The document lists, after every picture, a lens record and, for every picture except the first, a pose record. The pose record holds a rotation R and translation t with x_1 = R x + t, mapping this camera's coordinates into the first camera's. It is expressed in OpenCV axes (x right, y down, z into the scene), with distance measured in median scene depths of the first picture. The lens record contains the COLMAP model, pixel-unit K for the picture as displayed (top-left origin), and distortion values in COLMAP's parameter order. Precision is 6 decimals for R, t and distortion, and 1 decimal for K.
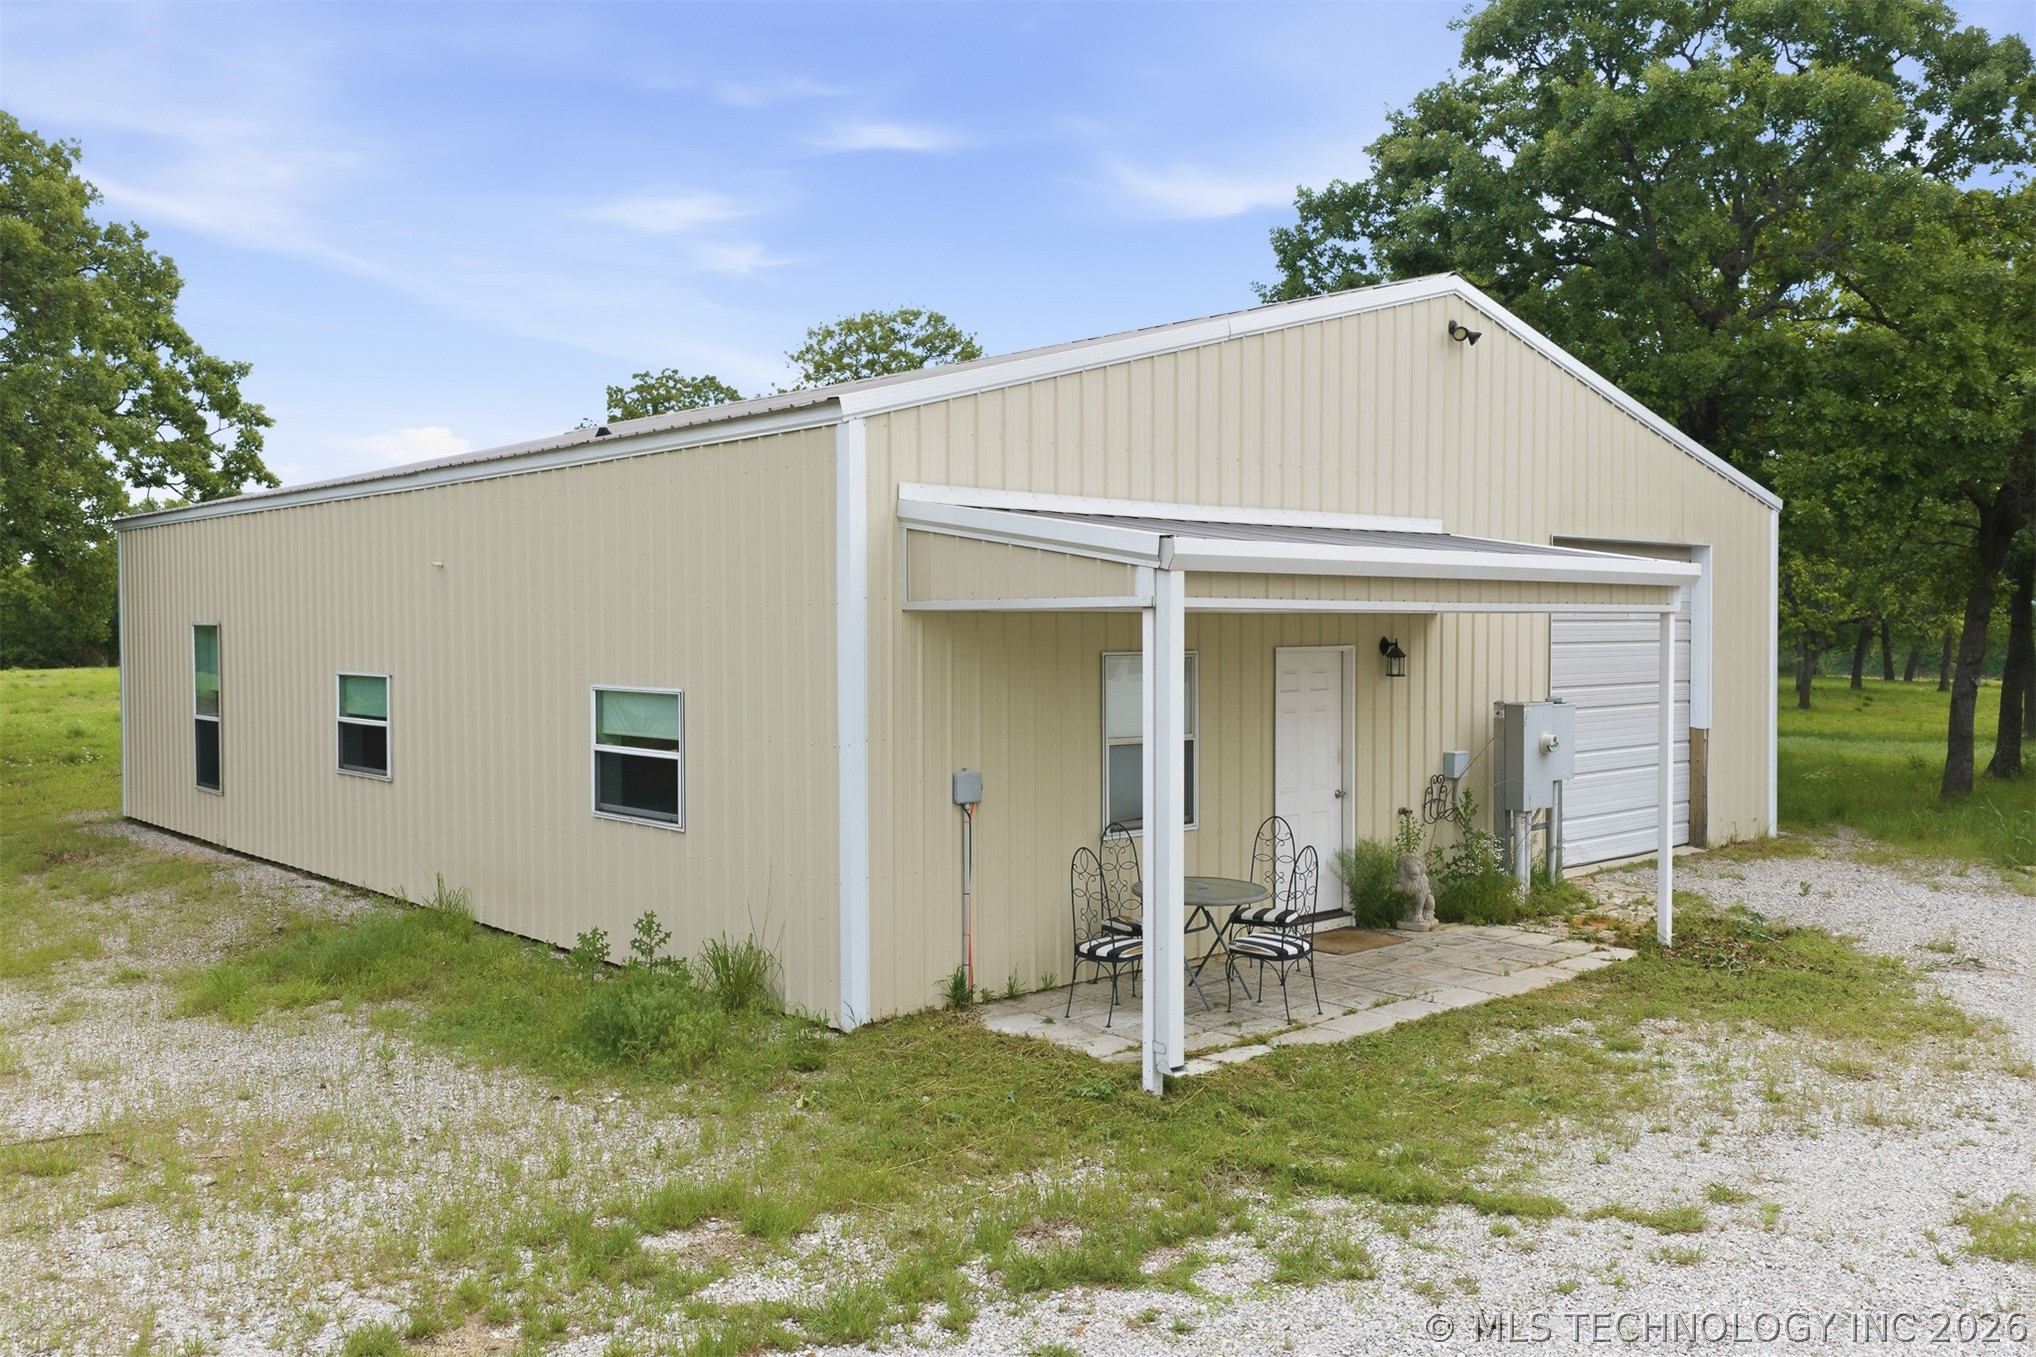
lens RADIAL K [[1694.5, 0, 1022.0], [0, 1694.5, 666.6], [0, 0, 1]] dist [0.007944, -0.017964]
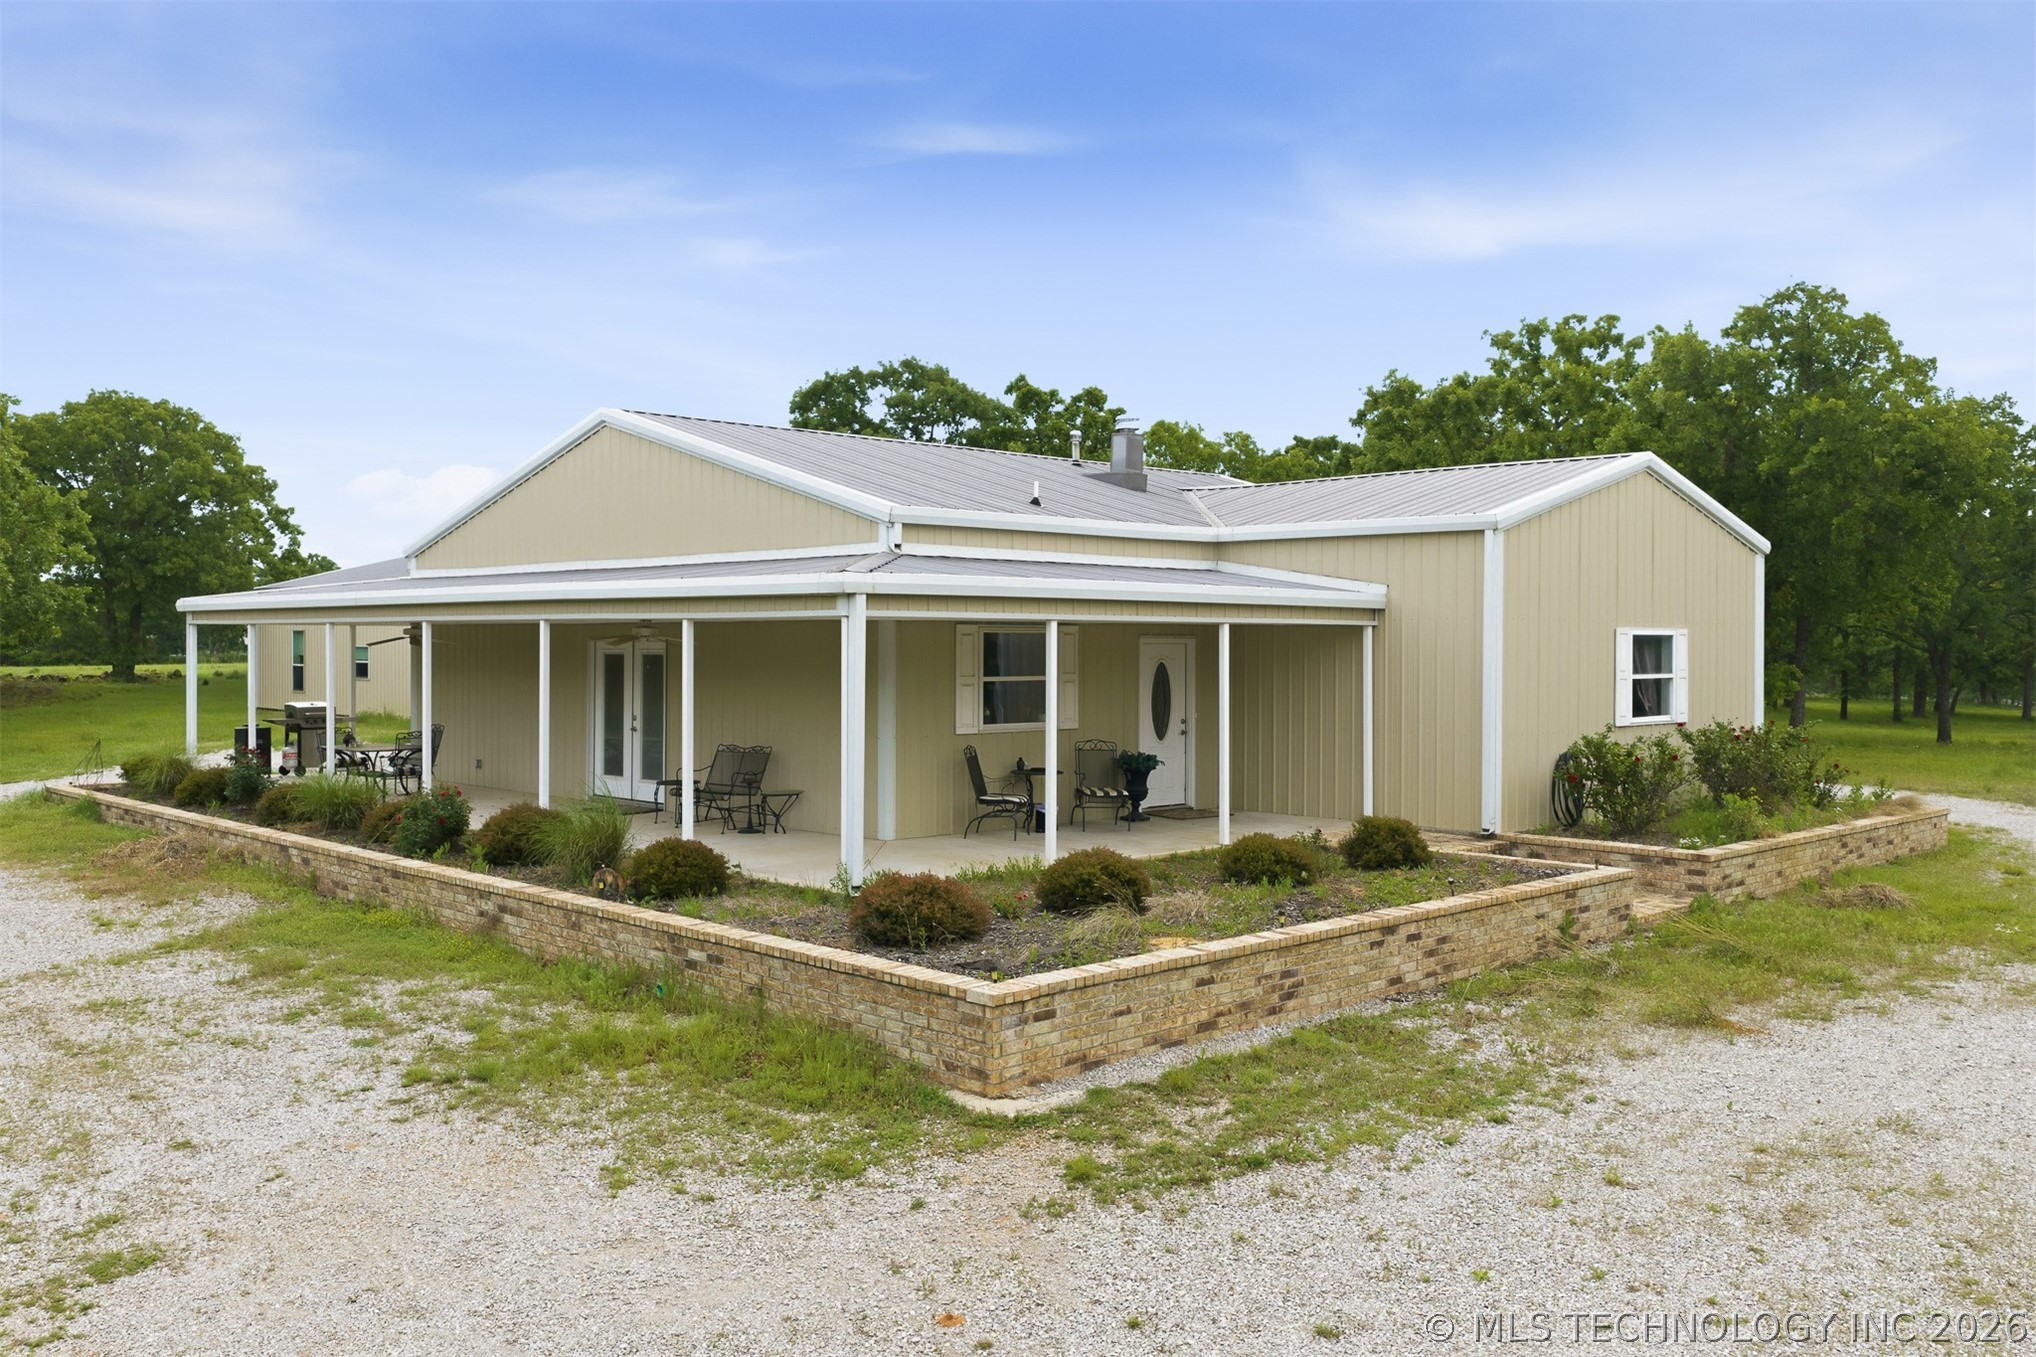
lens RADIAL K [[1694.5, 0, 1022.0], [0, 1694.5, 666.6], [0, 0, 1]] dist [0.007944, -0.017964]
pose [[0.999564, 0.004586, 0.029166, 0.795965], [-0.004290, 0.999939, -0.010217, 0.075374], [-0.029211, 0.010088, 0.999522, -2.330990]]
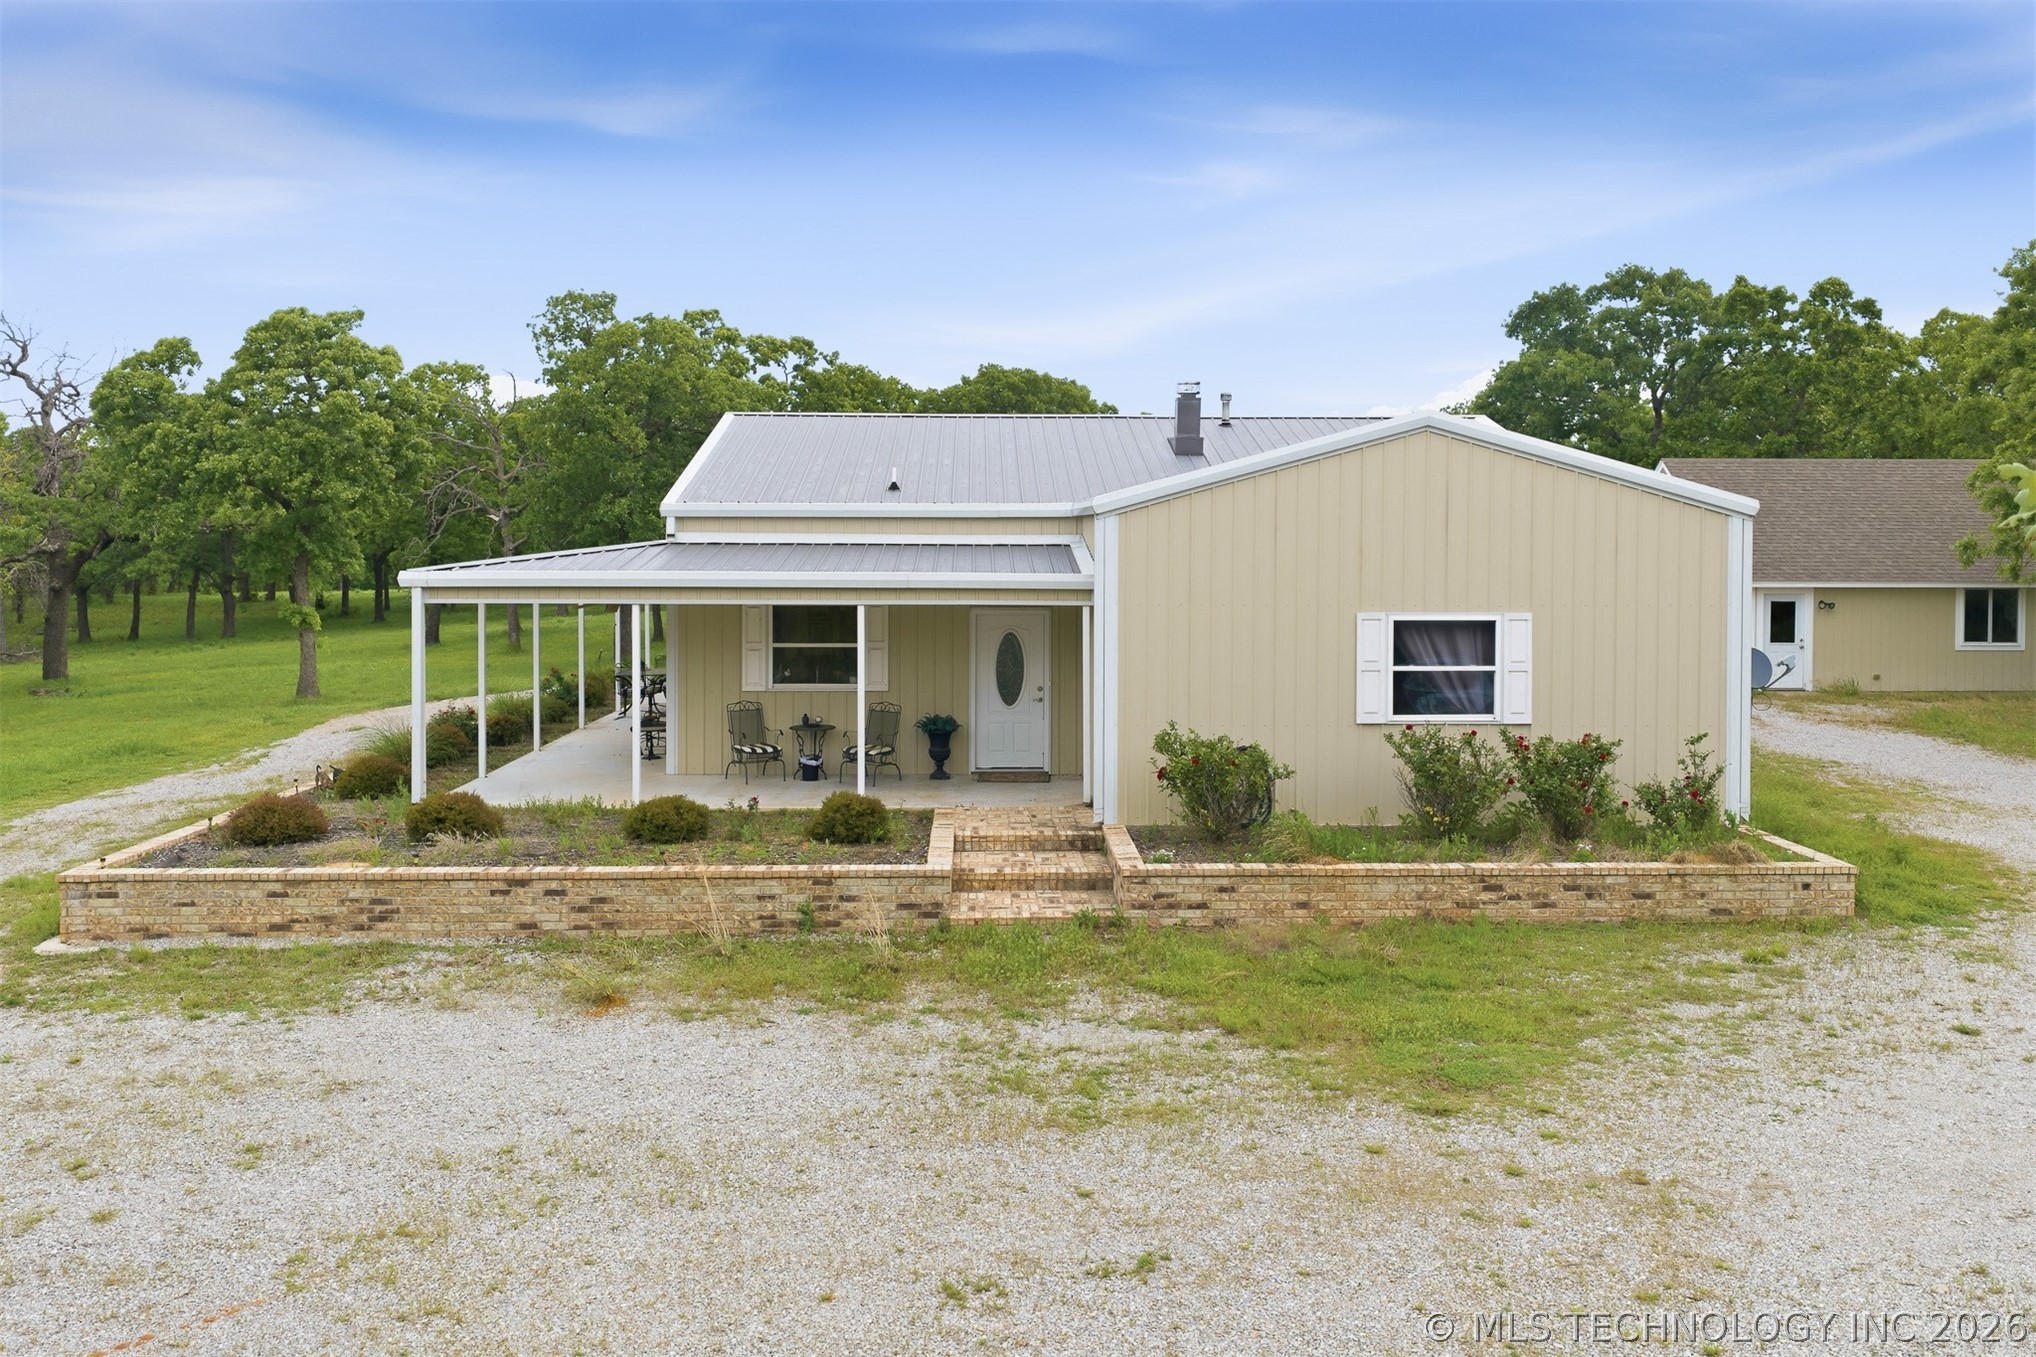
lens RADIAL K [[1700.5, 0, 1023.9], [0, 1700.5, 580.8], [0, 0, 1]] dist [0.030530, -0.048240]
pose [[0.758282, 0.019678, -0.651630, 2.014241], [-0.019294, 0.999784, 0.007740, -0.005287], [0.651641, 0.006704, 0.758497, -2.042650]]
